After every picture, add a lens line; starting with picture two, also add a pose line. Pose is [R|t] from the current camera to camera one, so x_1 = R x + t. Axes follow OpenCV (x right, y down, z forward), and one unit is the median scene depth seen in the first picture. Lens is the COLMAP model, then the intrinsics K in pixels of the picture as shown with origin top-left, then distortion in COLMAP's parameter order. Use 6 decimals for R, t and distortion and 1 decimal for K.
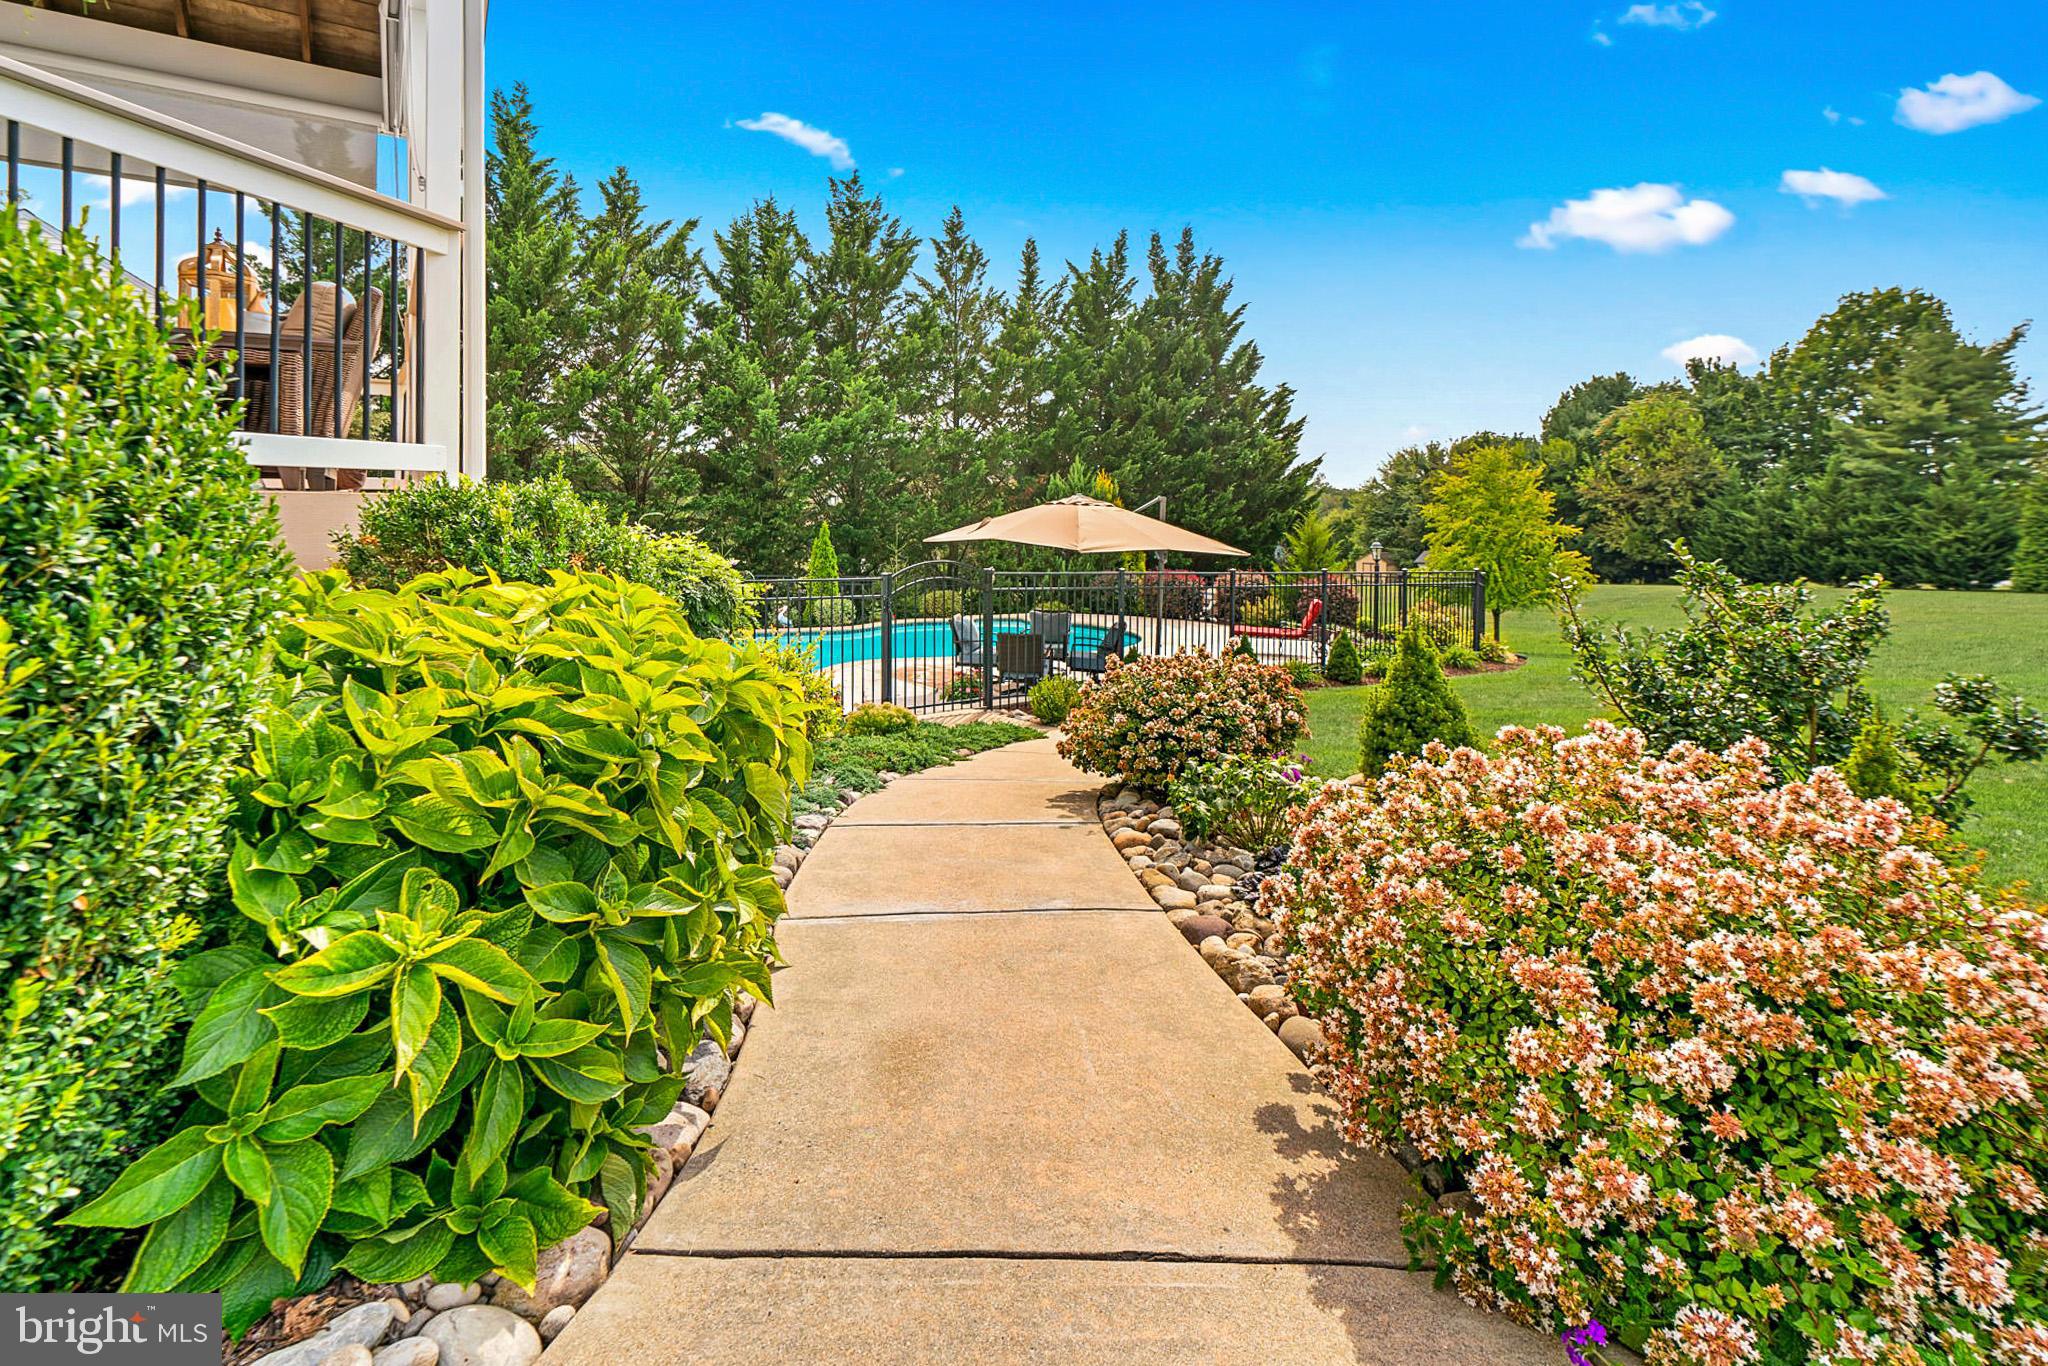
lens RADIAL K [[991.0, 0, 1003.0], [0, 991.0, 502.3], [0, 0, 1]] dist [-0.001052, 0.001059]
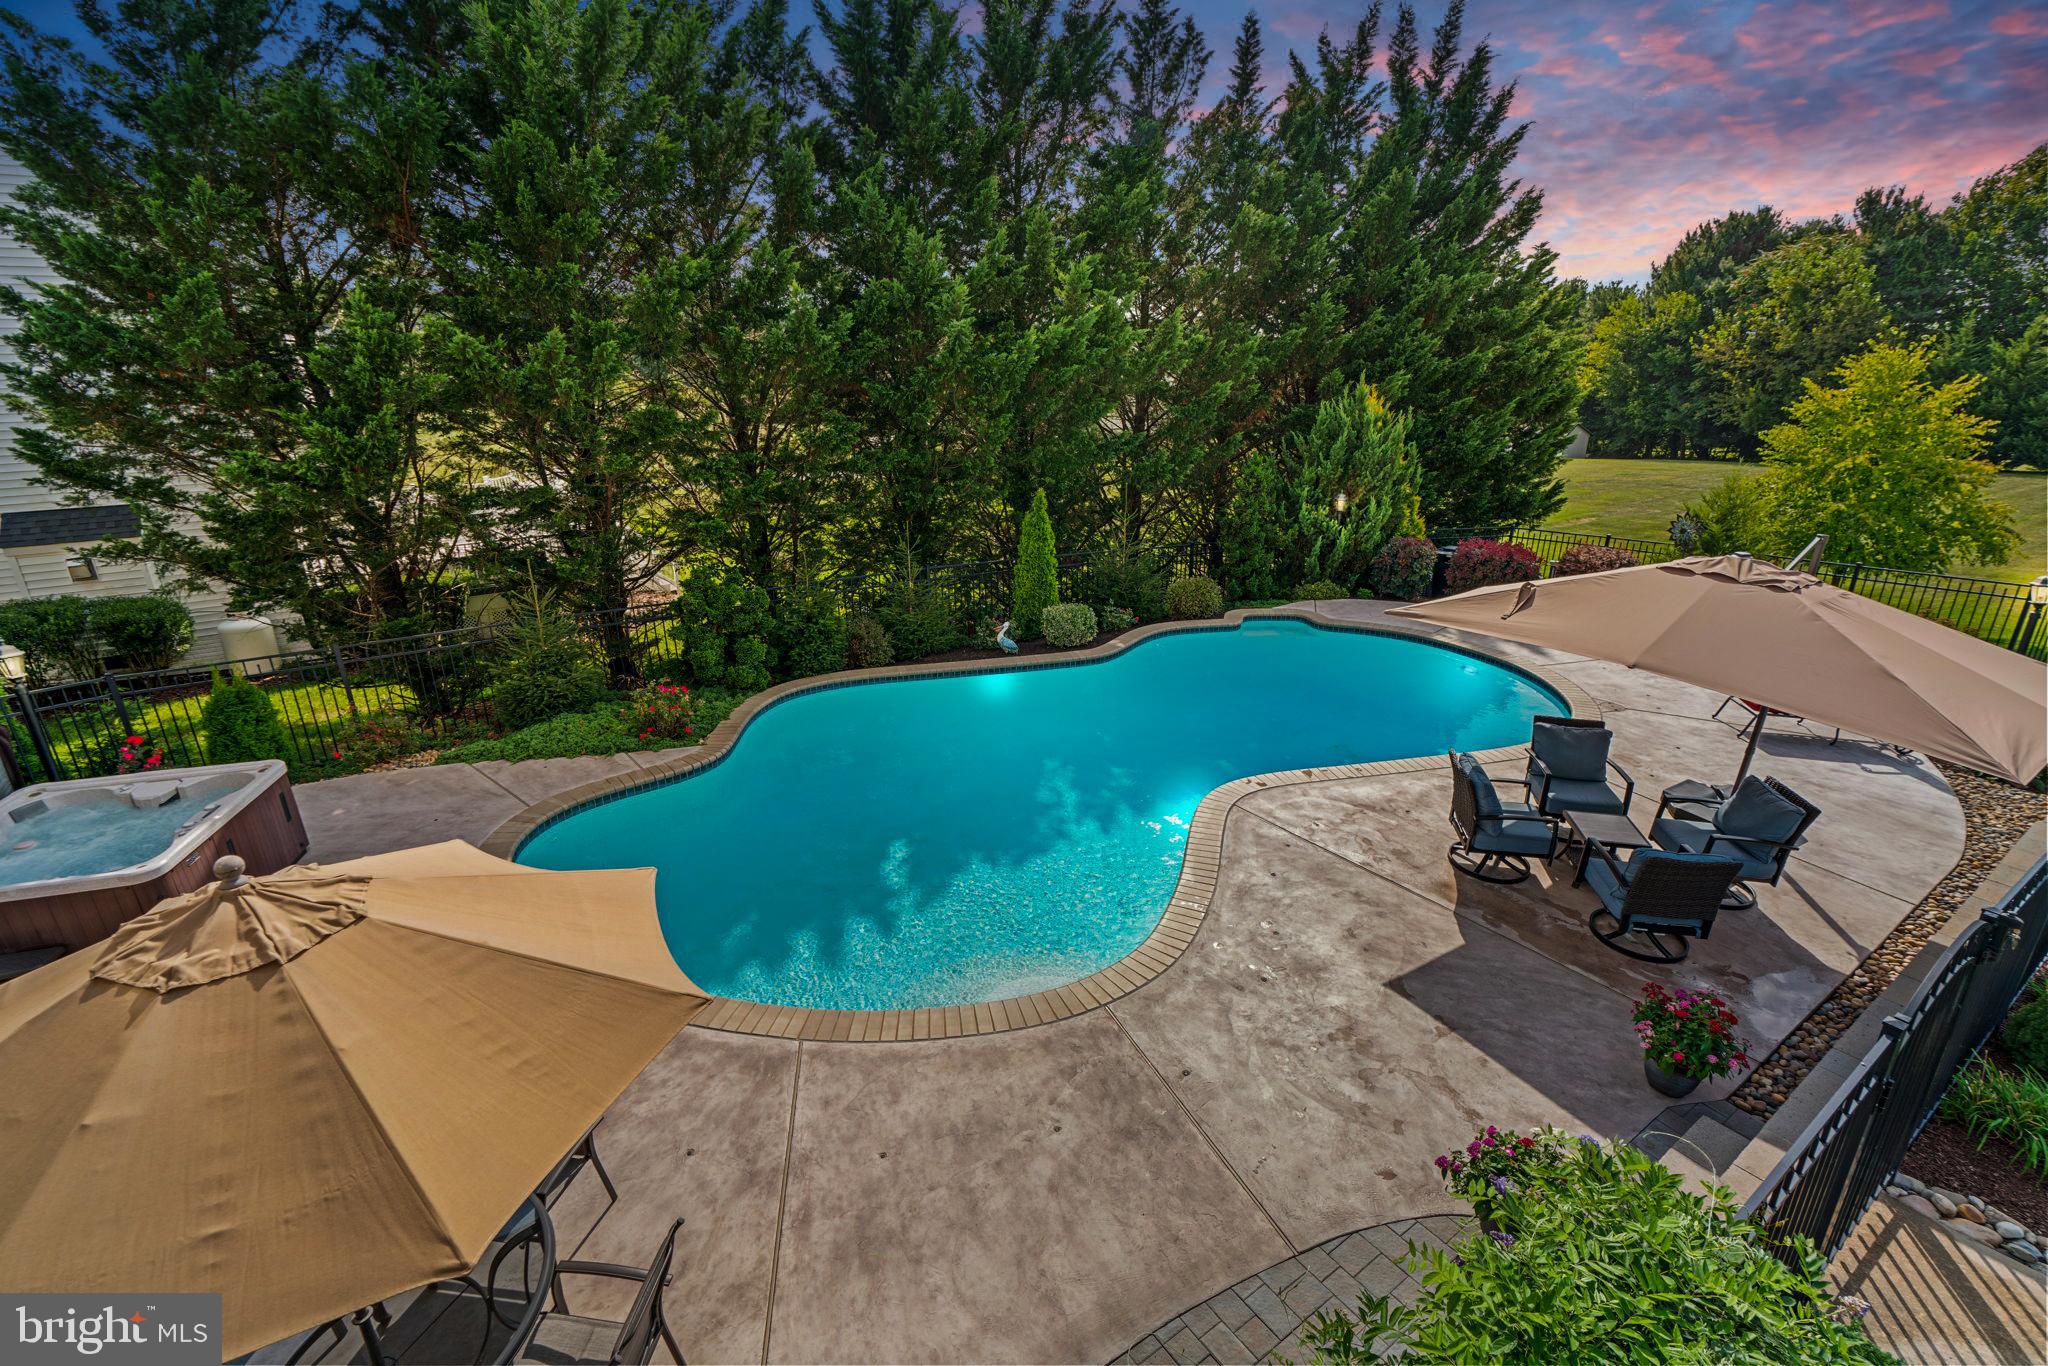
lens RADIAL K [[922.7, 0, 1002.4], [0, 922.7, 677.8], [0, 0, 1]] dist [-0.007496, 0.002858]
pose [[0.999961, -0.007913, 0.003933, -0.150320], [0.006104, 0.940371, 0.340095, -0.053018], [-0.006390, -0.340058, 0.940383, 0.246807]]
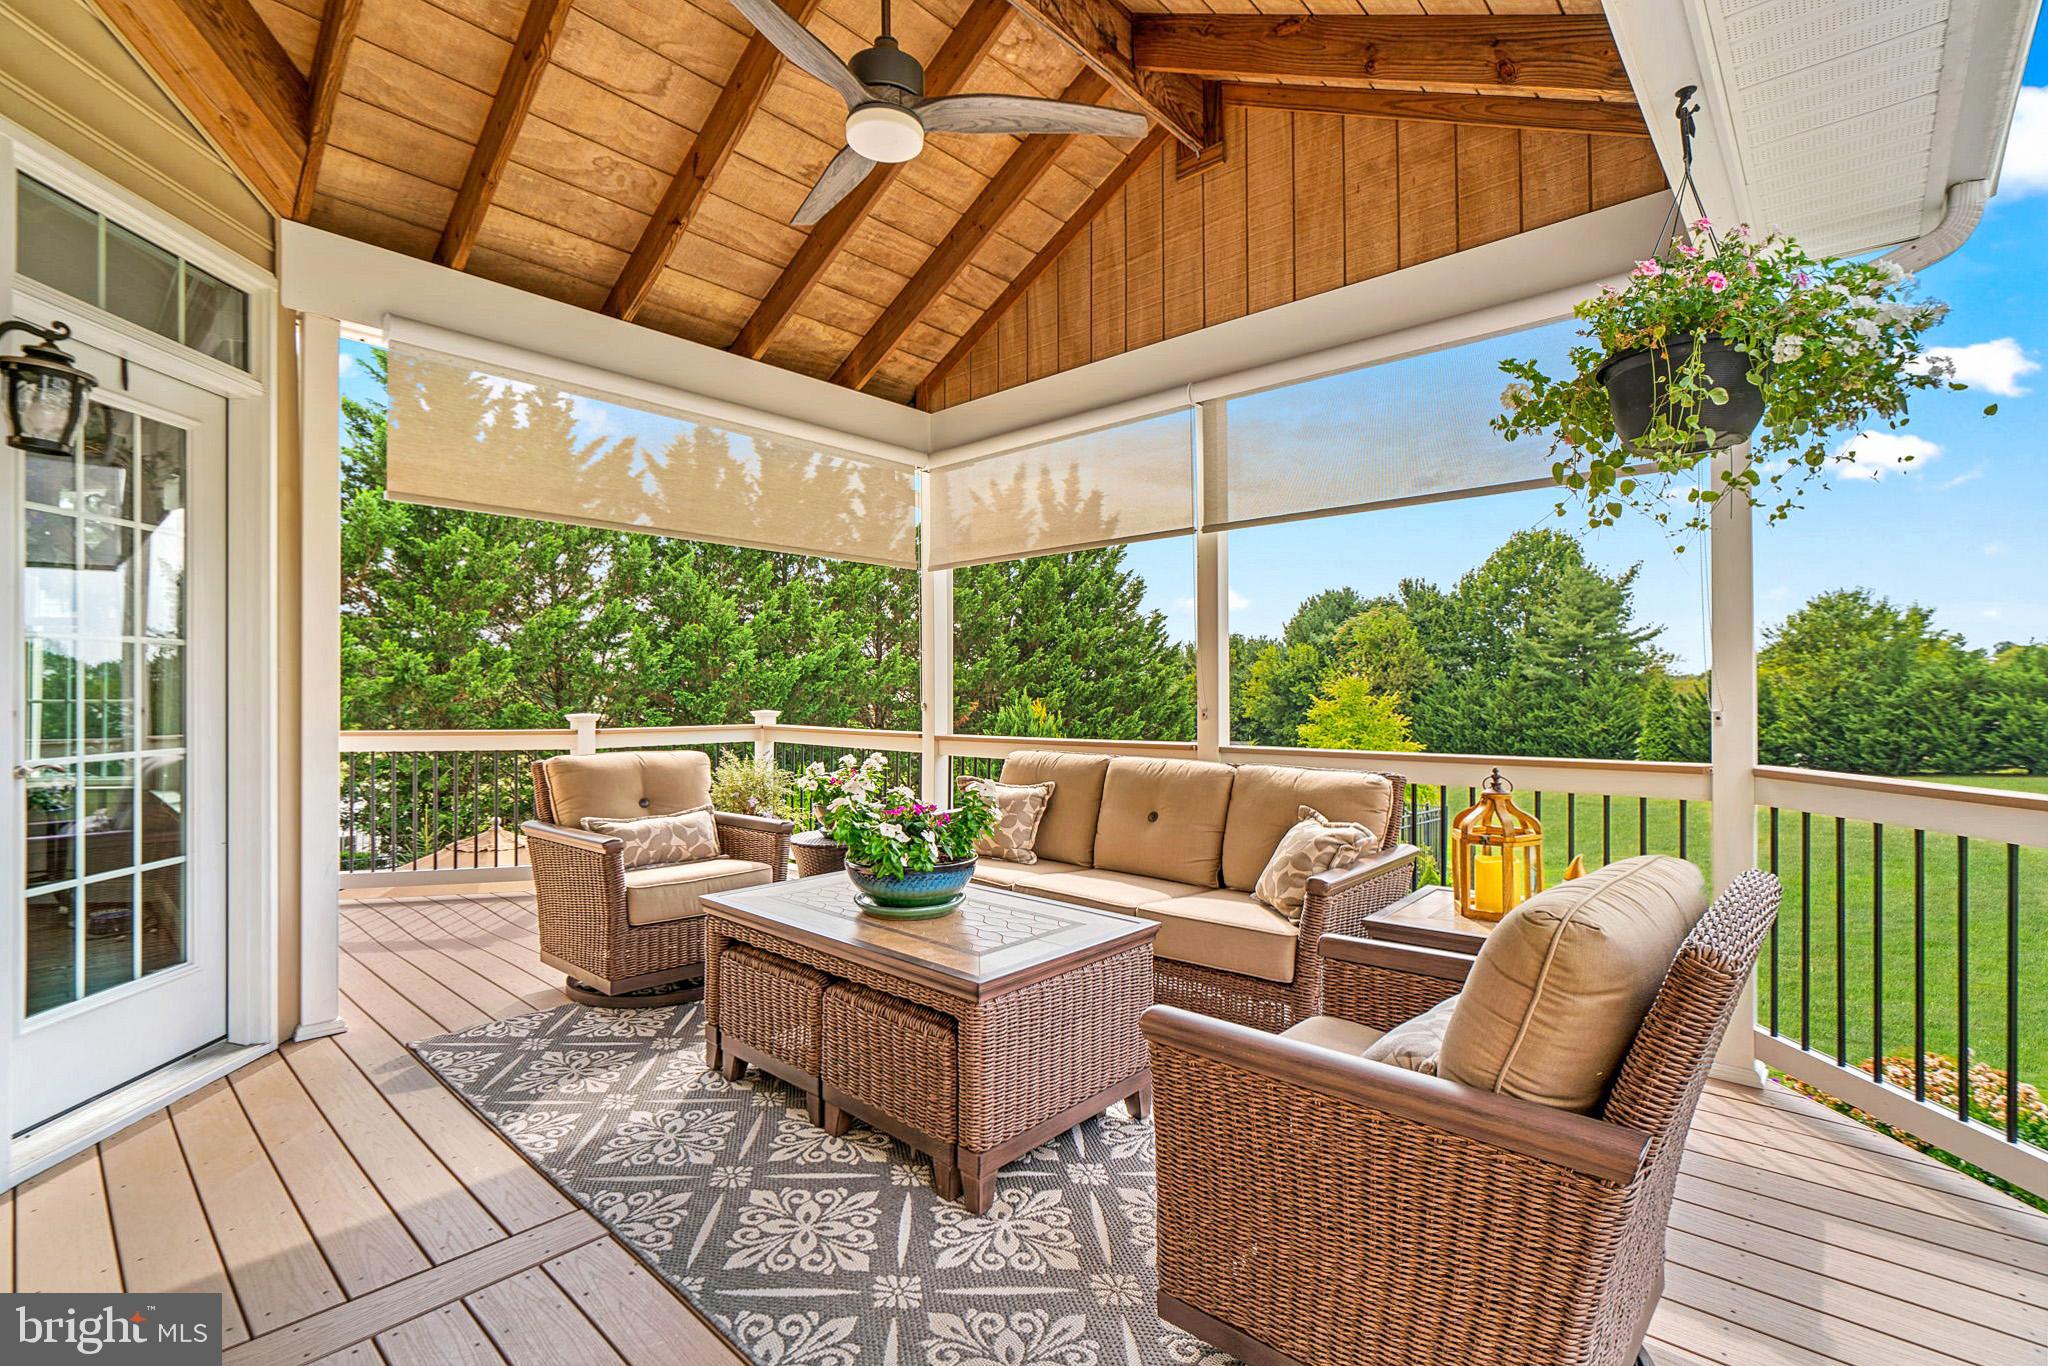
lens RADIAL K [[936.5, 0, 1002.8], [0, 936.5, 685.2], [0, 0, 1]] dist [-0.012860, 0.000664]
pose [[0.967606, -0.003295, 0.252443, -0.158784], [0.003254, 0.999995, 0.000580, -0.039807], [-0.252443, 0.000261, 0.967612, 0.037391]]
